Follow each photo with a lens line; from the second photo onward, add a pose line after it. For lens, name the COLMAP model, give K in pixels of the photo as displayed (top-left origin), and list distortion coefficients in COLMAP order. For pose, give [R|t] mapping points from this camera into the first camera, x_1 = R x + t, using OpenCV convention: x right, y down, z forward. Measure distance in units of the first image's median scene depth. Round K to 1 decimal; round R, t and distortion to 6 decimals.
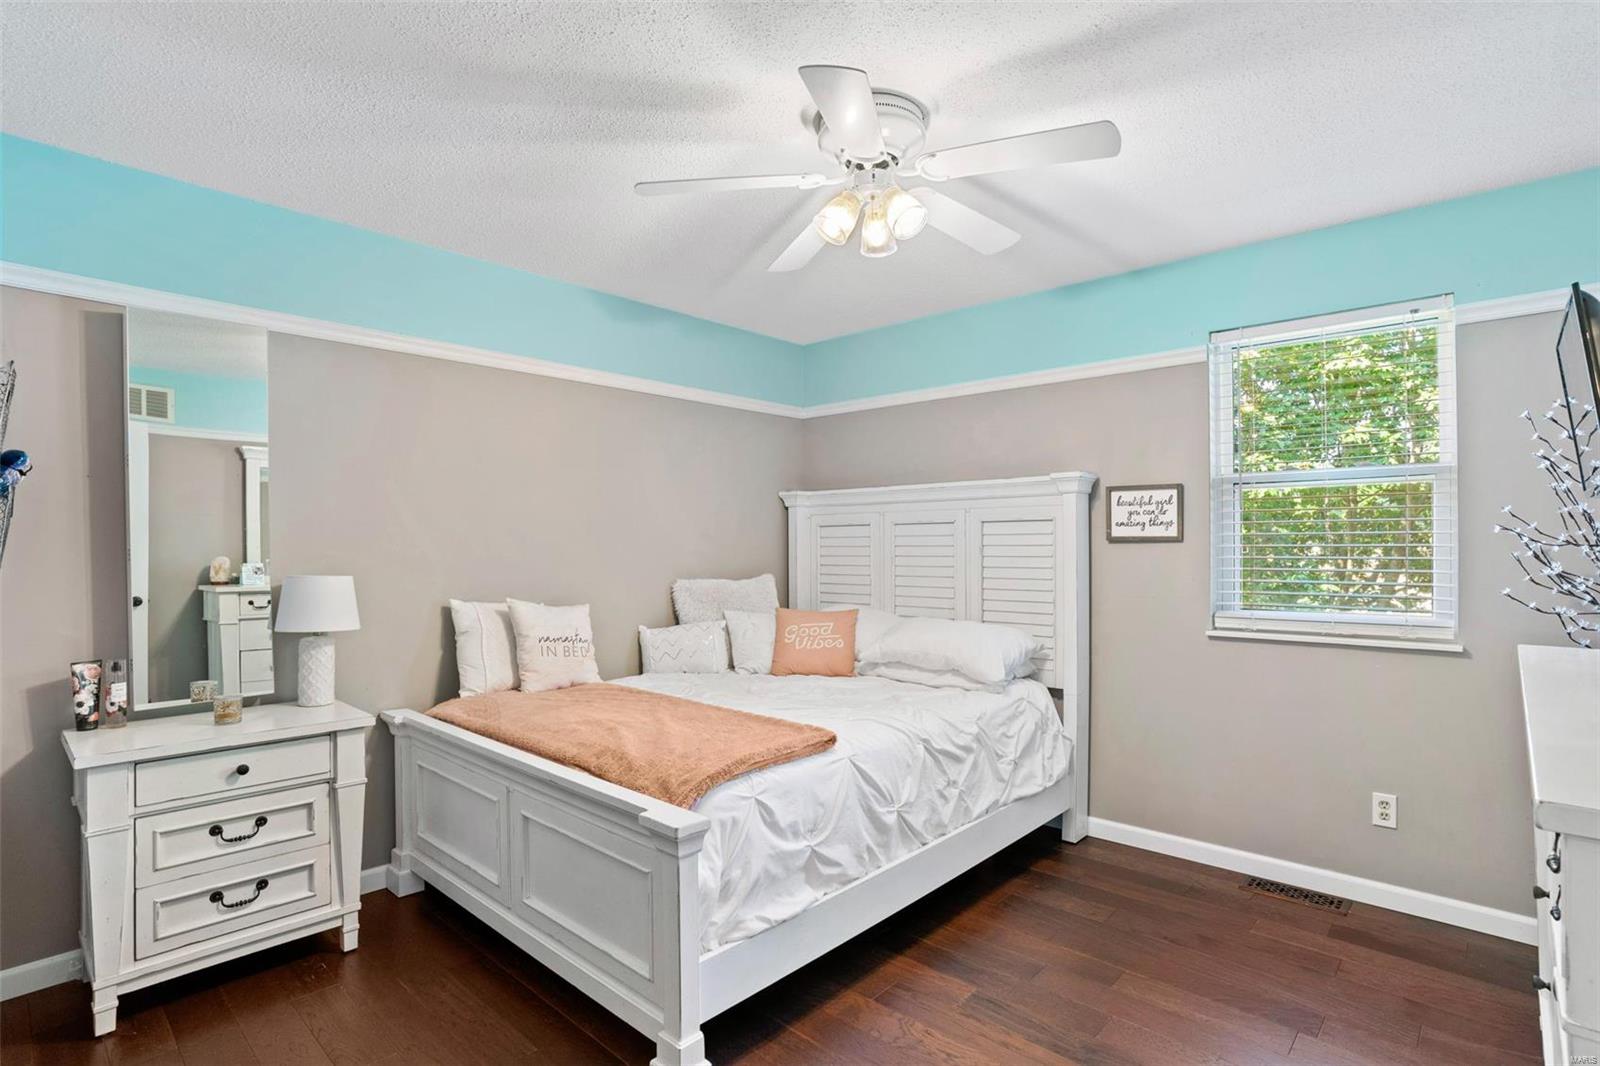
lens RADIAL K [[780.8, 0, 785.0], [0, 780.8, 535.1], [0, 0, 1]] dist [-0.041656, 0.016335]
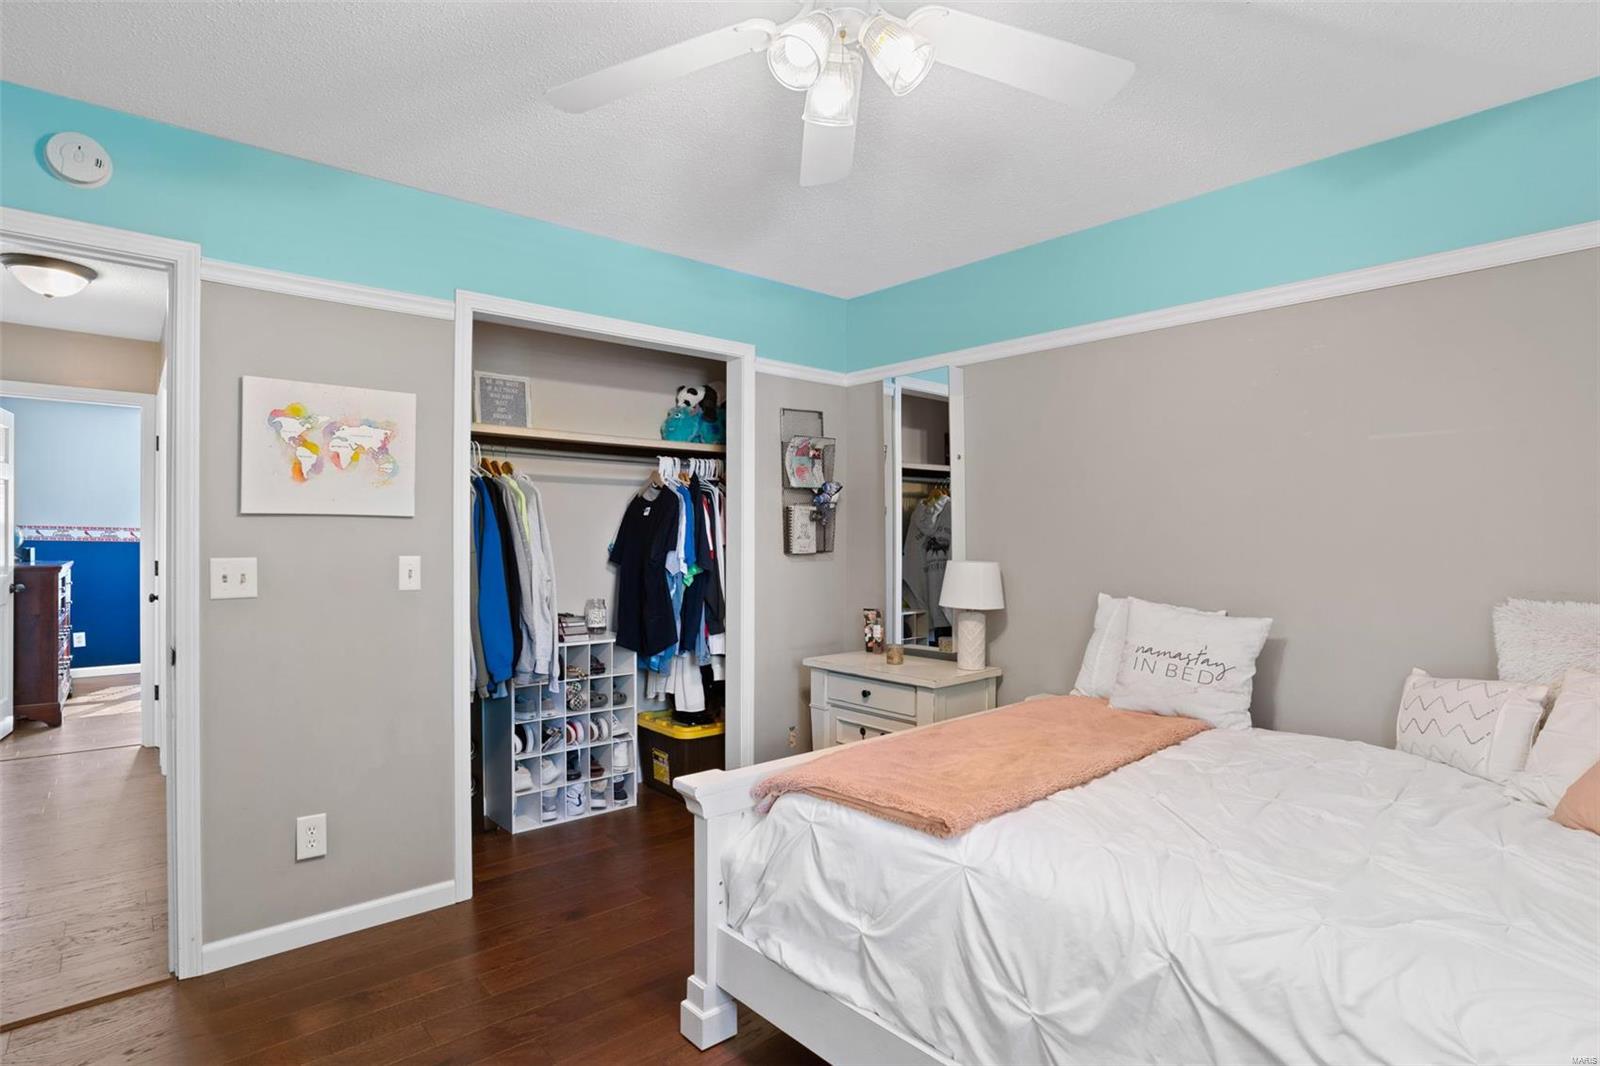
lens RADIAL K [[780.8, 0, 785.7], [0, 780.8, 544.2], [0, 0, 1]] dist [-0.041656, 0.016335]
pose [[-0.080963, -0.000661, -0.996717, 0.764120], [0.013886, 0.999902, -0.001791, 0.024381], [0.996620, -0.013985, -0.080945, 0.963403]]
